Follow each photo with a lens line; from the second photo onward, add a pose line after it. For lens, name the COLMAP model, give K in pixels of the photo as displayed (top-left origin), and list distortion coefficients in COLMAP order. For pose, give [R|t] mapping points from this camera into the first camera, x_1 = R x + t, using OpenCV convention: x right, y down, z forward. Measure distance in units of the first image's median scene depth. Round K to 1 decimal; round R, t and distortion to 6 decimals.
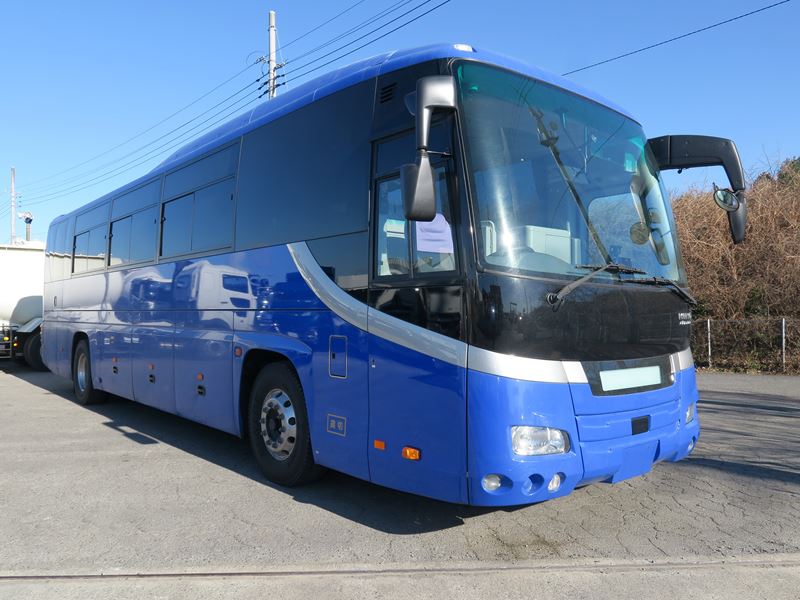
lens RADIAL K [[624.9, 0, 402.0], [0, 624.9, 300.1], [0, 0, 1]] dist [-0.019964, 0.015349]
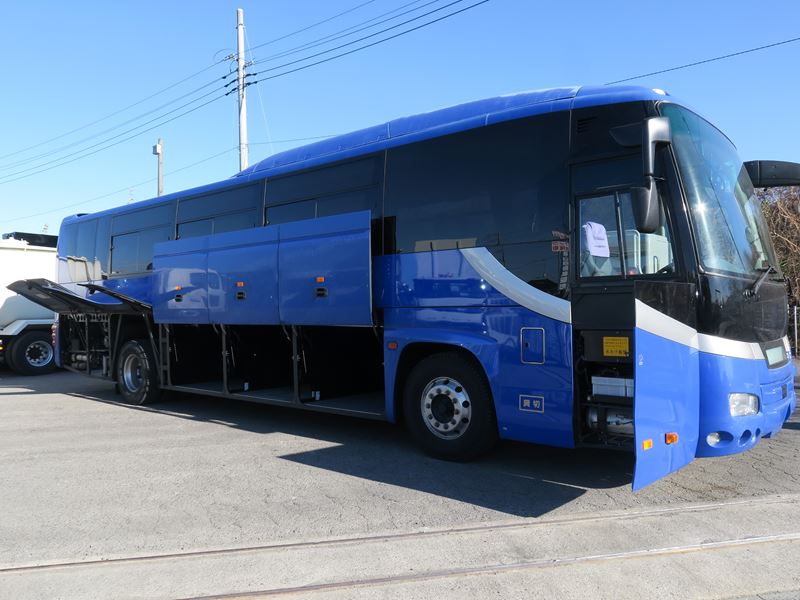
lens RADIAL K [[624.9, 0, 399.9], [0, 624.9, 300.7], [0, 0, 1]] dist [-0.019964, 0.015349]
pose [[0.987787, -0.014372, 0.155149, -0.502296], [0.013247, 0.999878, 0.008280, -0.006787], [-0.155249, -0.006124, 0.987856, -0.116741]]
